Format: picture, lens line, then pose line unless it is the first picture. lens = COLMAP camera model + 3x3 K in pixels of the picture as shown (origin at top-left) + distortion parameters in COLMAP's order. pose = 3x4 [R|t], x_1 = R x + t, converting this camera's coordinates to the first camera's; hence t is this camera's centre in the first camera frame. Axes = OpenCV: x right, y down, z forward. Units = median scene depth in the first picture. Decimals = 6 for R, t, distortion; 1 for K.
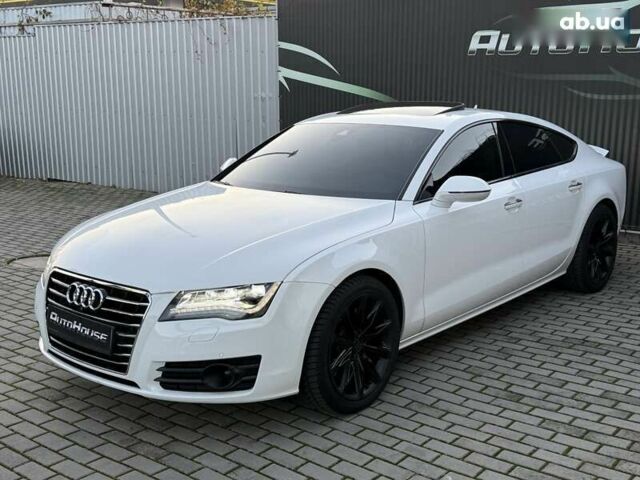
lens RADIAL K [[771.4, 0, 325.6], [0, 771.4, 248.7], [0, 0, 1]] dist [0.089943, 0.000000]
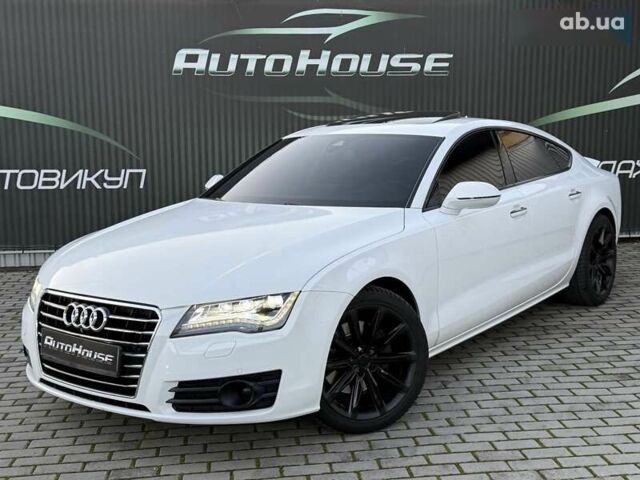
lens RADIAL K [[829.2, 0, 325.6], [0, 829.2, 236.7], [0, 0, 1]] dist [0.111888, 0.000000]
pose [[0.703220, -0.111754, 0.702135, -0.662623], [0.164579, 0.986333, -0.007846, -0.044399], [-0.691662, 0.121074, 0.712001, 0.351874]]
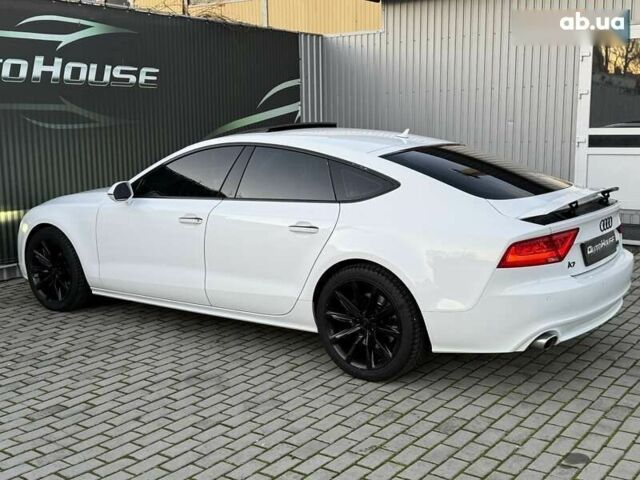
lens RADIAL K [[771.4, 0, 314.1], [0, 771.4, 240.2], [0, 0, 1]] dist [0.089943, 0.000000]
pose [[-0.024825, -0.157984, 0.987130, -1.032093], [0.225796, 0.961031, 0.159486, -0.211908], [-0.973858, 0.226849, 0.011815, 1.065793]]
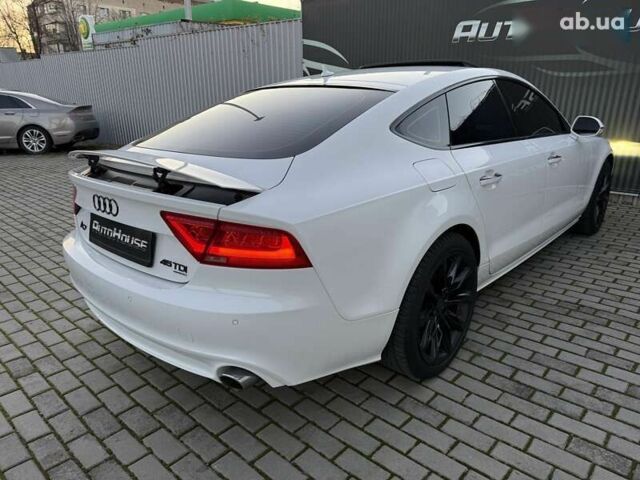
lens RADIAL K [[453.6, 0, 316.9], [0, 453.6, 243.3], [0, 0, 1]] dist [0.015408, -0.014276]
pose [[0.997842, 0.014256, -0.064094, 0.034289], [-0.006956, 0.993603, 0.112713, -0.022812], [0.065291, -0.112024, 0.991558, 0.401231]]
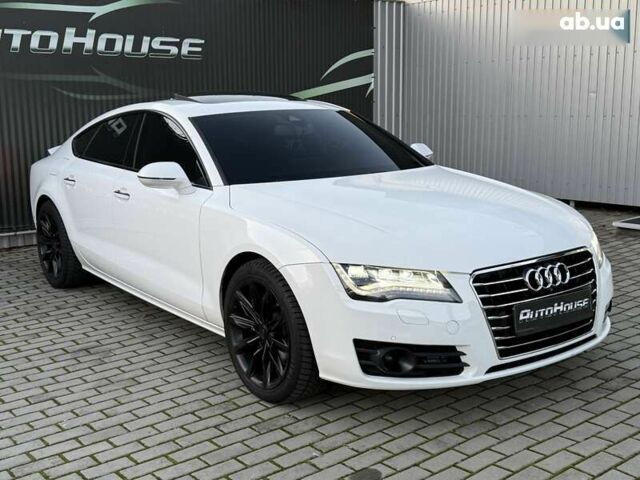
lens RADIAL K [[771.4, 0, 314.1], [0, 771.4, 244.9], [0, 0, 1]] dist [0.089943, 0.000000]
pose [[0.223532, -0.184037, 0.957164, -0.924546], [0.220474, 0.966107, 0.134268, -0.119829], [-0.949434, 0.181016, 0.256531, 0.746655]]
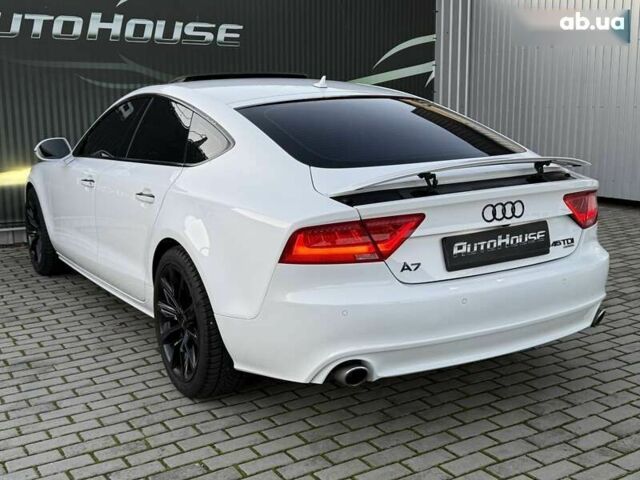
lens RADIAL K [[771.4, 0, 317.8], [0, 771.4, 237.4], [0, 0, 1]] dist [0.089943, 0.000000]
pose [[0.351536, -0.172476, 0.920149, -0.754262], [0.212800, 0.971875, 0.100873, -0.082302], [-0.911668, 0.160347, 0.378352, 0.654506]]
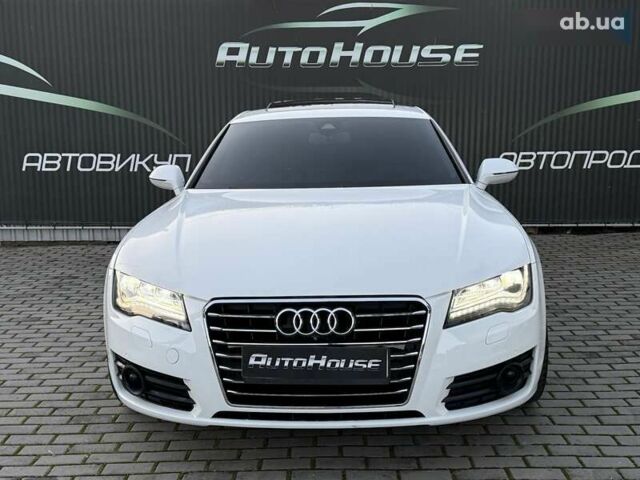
lens RADIAL K [[771.4, 0, 316.7], [0, 771.4, 244.9], [0, 0, 1]] dist [0.089943, 0.000000]
pose [[0.788775, -0.110217, 0.604720, -0.556713], [0.142129, 0.989836, -0.004979, -0.007171], [-0.598024, 0.089875, 0.796423, 0.281899]]
